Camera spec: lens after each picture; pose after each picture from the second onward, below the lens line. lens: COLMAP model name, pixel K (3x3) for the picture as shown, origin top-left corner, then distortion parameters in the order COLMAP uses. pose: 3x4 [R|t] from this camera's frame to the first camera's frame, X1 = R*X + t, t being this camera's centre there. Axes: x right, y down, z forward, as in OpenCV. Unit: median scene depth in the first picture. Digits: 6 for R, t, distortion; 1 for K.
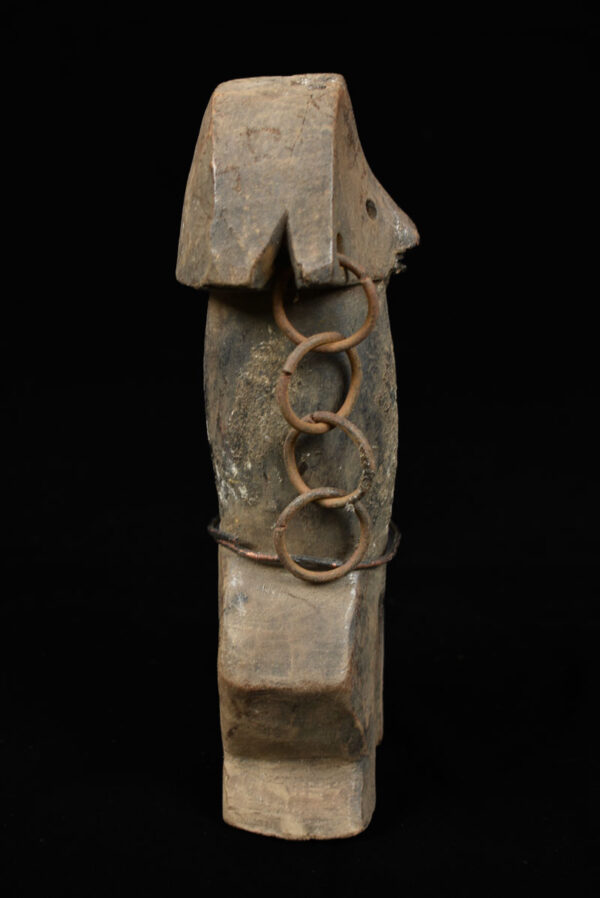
lens RADIAL K [[1317.6, 0, 302.1], [0, 1317.6, 446.8], [0, 0, 1]] dist [-0.014328, 0.000000]
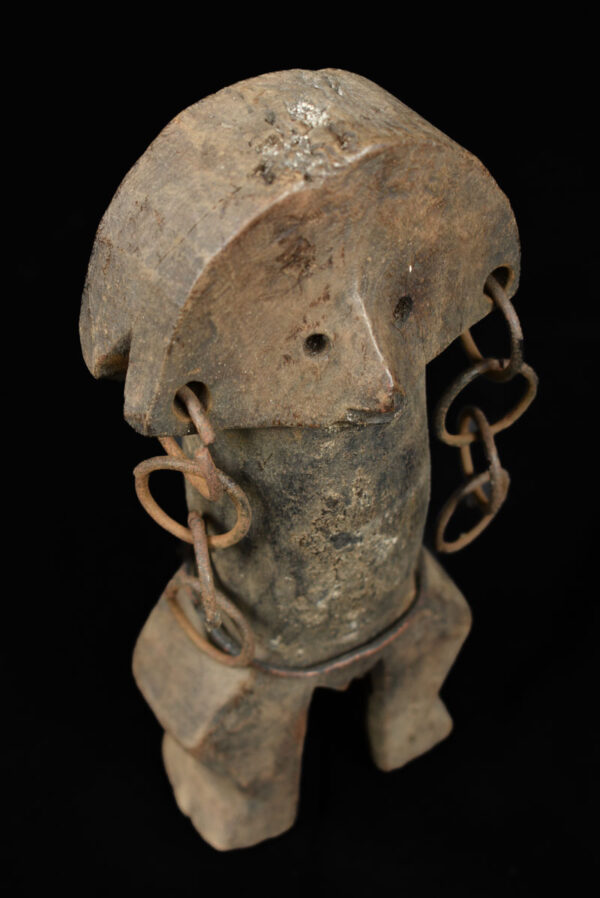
lens RADIAL K [[1403.1, 0, 299.6], [0, 1403.1, 443.4], [0, 0, 1]] dist [0.003637, 0.000000]
pose [[0.606353, 0.585886, -0.537656, 0.471925], [-0.233748, 0.777582, 0.583720, -0.565899], [0.760065, -0.228264, 0.608438, 0.515447]]
